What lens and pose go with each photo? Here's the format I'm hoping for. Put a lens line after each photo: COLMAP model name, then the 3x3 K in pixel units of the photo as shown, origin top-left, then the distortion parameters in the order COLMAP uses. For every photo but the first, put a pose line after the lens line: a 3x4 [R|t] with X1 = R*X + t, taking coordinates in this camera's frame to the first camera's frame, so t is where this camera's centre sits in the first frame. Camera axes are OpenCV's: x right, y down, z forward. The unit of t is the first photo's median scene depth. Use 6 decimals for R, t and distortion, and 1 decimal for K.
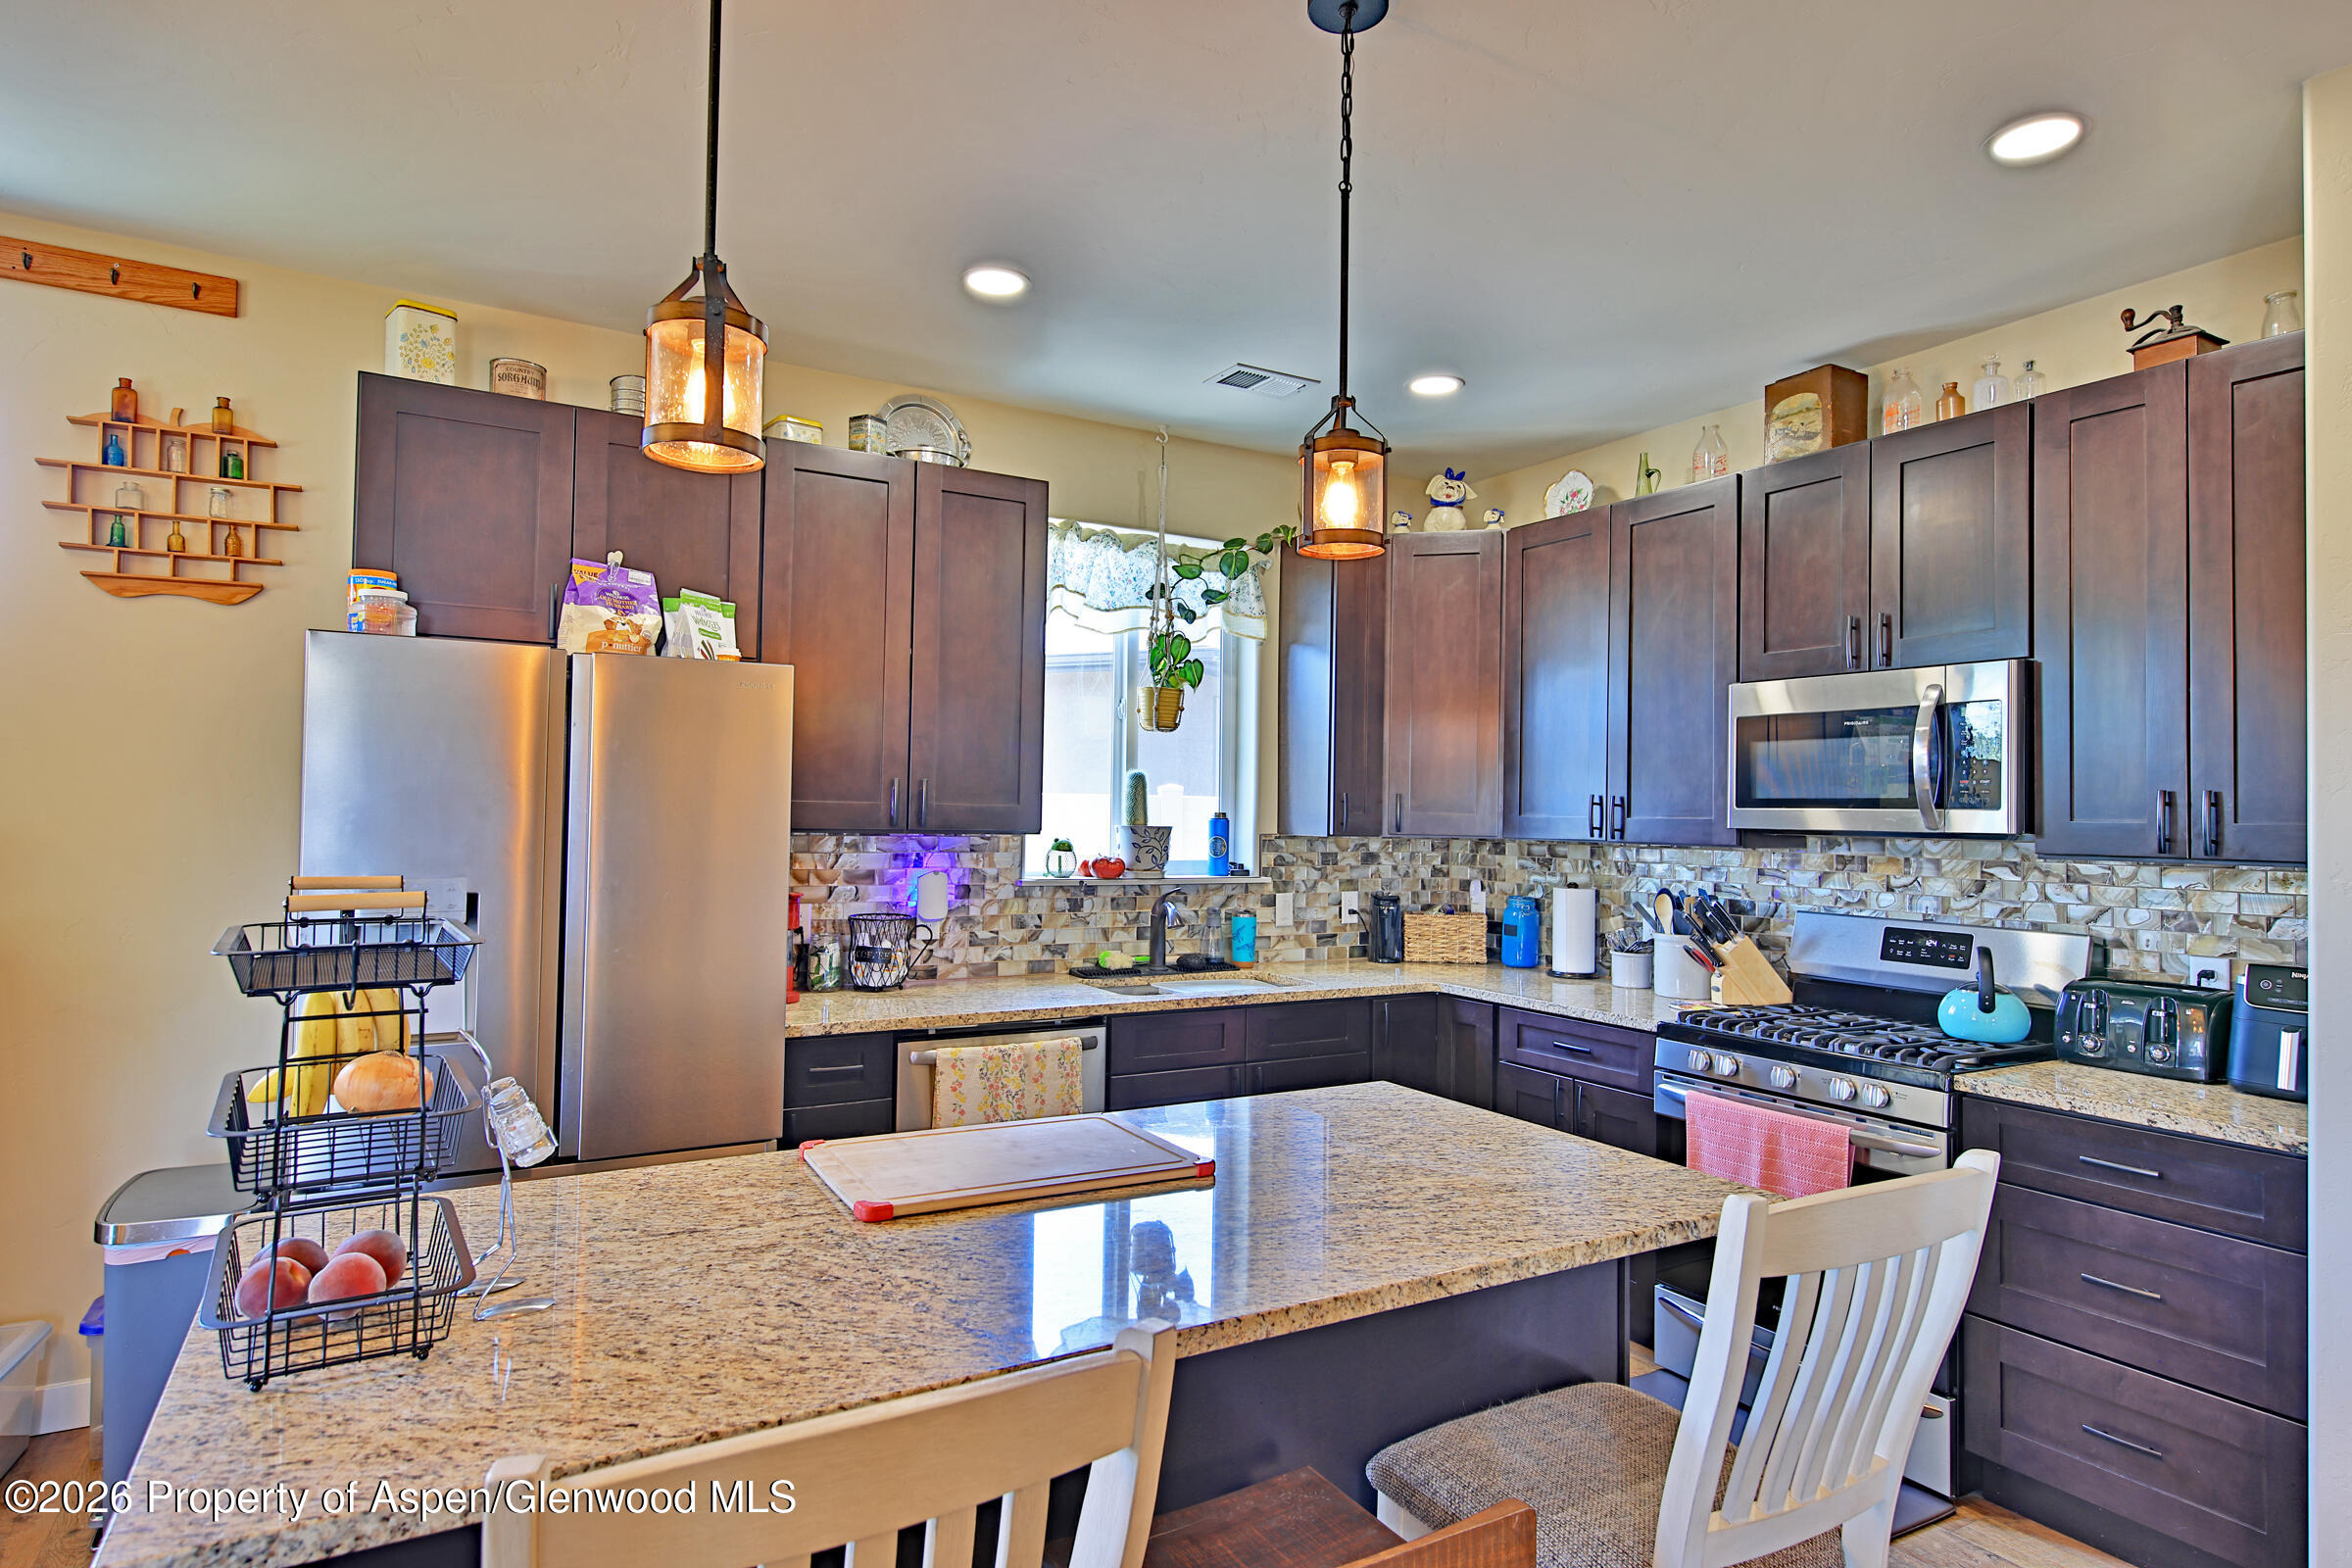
lens RADIAL K [[1297.5, 0, 1179.4], [0, 1297.5, 780.0], [0, 0, 1]] dist [0.014142, -0.003449]
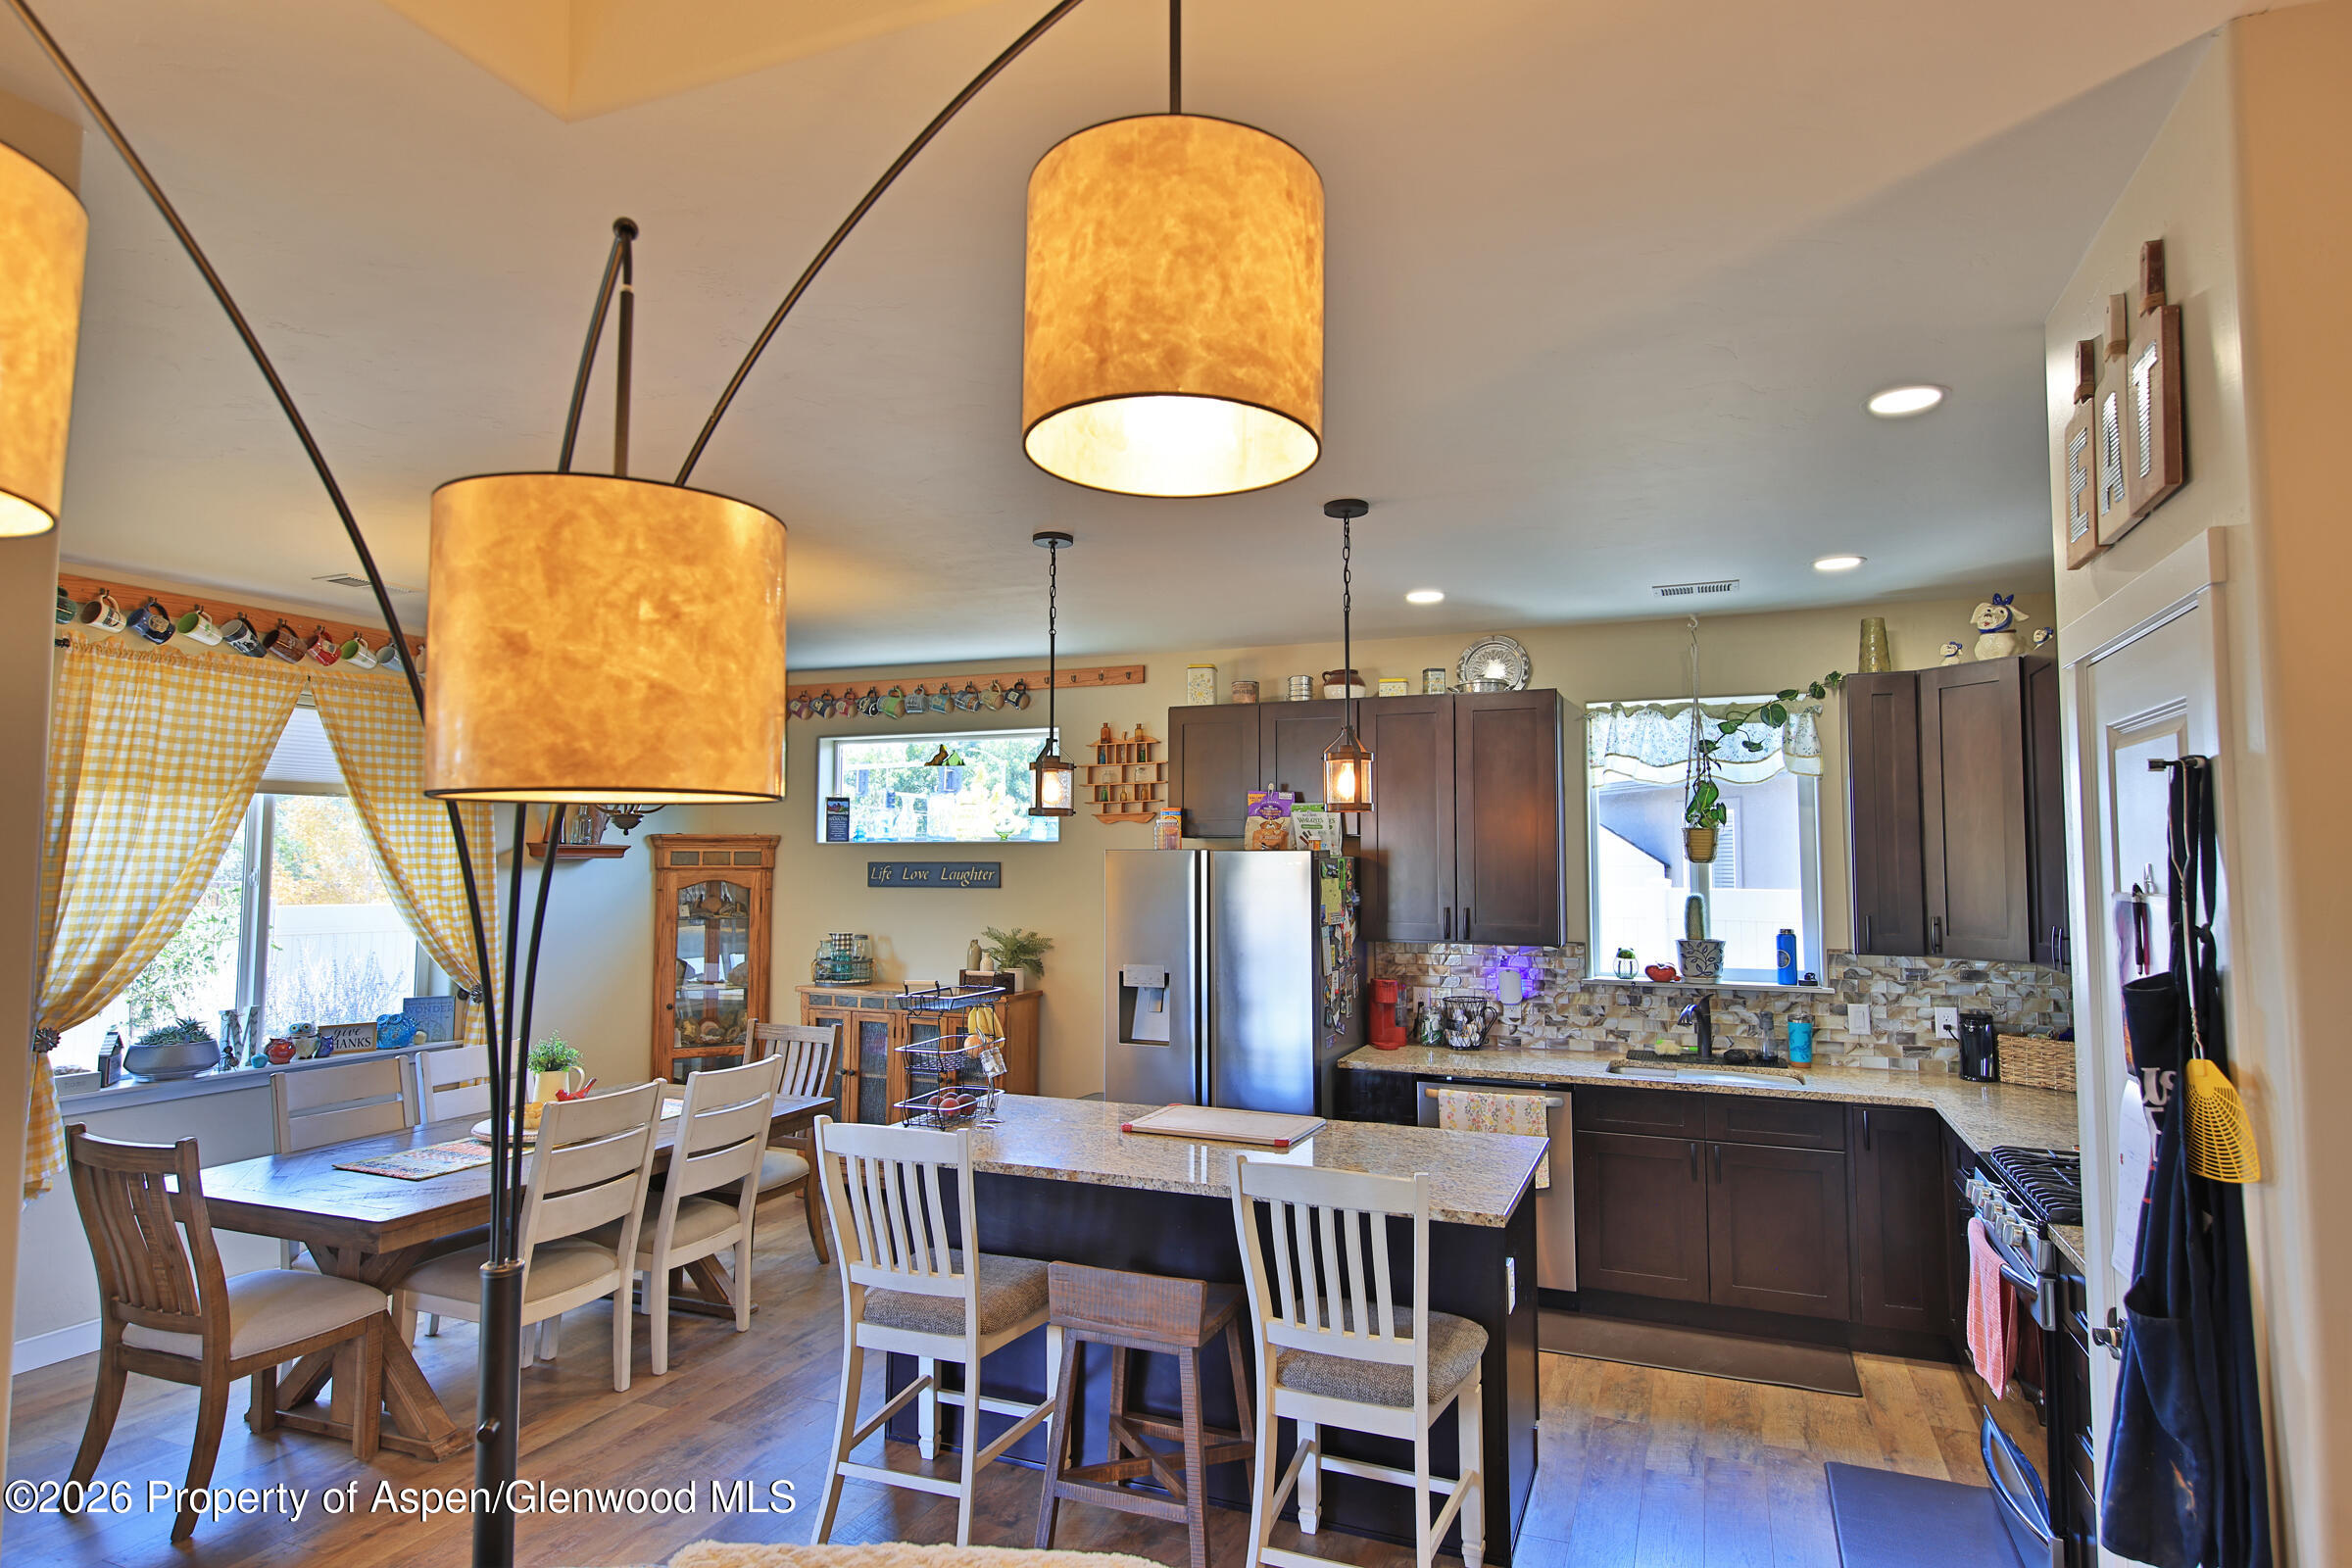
lens RADIAL K [[1275.4, 0, 1175.6], [0, 1275.4, 782.6], [0, 0, 1]] dist [0.020230, -0.006122]
pose [[0.602672, -0.066609, -0.795205, 0.790237], [0.029719, 0.997692, -0.061047, -0.065348], [0.797436, 0.013159, 0.603260, -0.148359]]
